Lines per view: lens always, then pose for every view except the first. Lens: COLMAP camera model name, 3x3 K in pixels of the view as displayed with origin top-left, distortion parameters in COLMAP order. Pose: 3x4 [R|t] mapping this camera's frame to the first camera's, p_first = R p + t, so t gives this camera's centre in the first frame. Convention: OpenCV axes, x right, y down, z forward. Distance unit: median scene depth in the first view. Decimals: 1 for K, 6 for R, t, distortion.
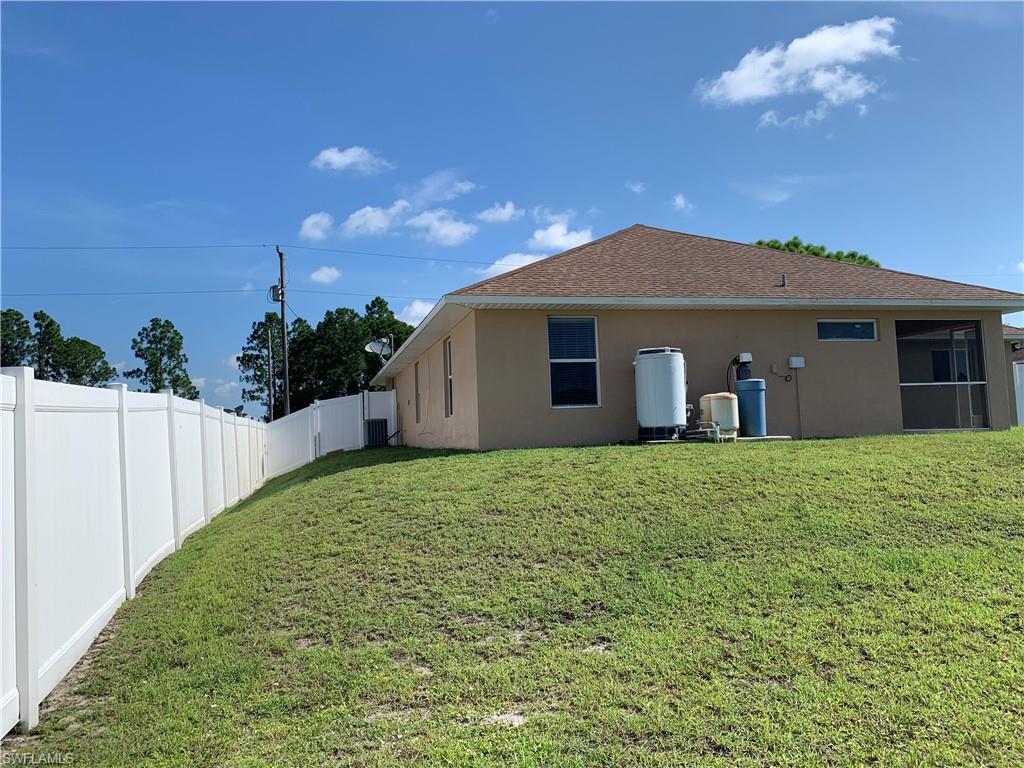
lens RADIAL K [[783.3, 0, 512.0], [0, 783.3, 384.0], [0, 0, 1]] dist [0.029713, -0.011622]
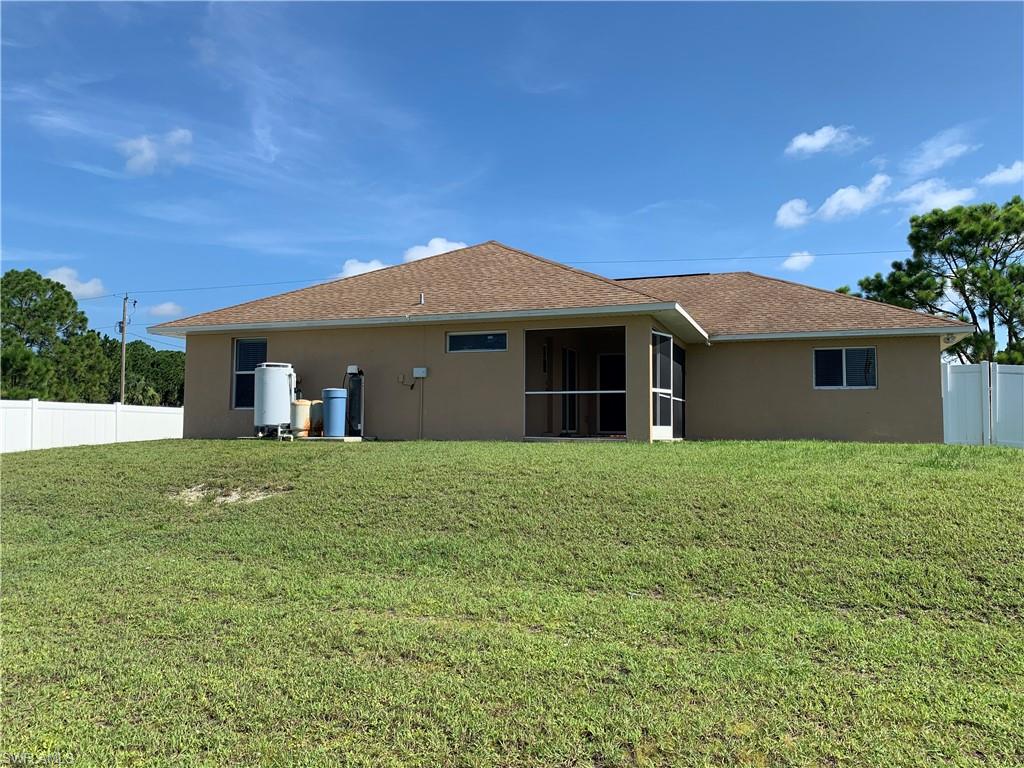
lens RADIAL K [[783.3, 0, 512.0], [0, 783.3, 384.0], [0, 0, 1]] dist [0.029713, -0.011622]
pose [[0.849493, 0.006200, -0.527563, 1.027297], [0.001722, 0.999893, 0.014525, -0.026470], [0.527597, -0.013247, 0.849391, 0.121666]]
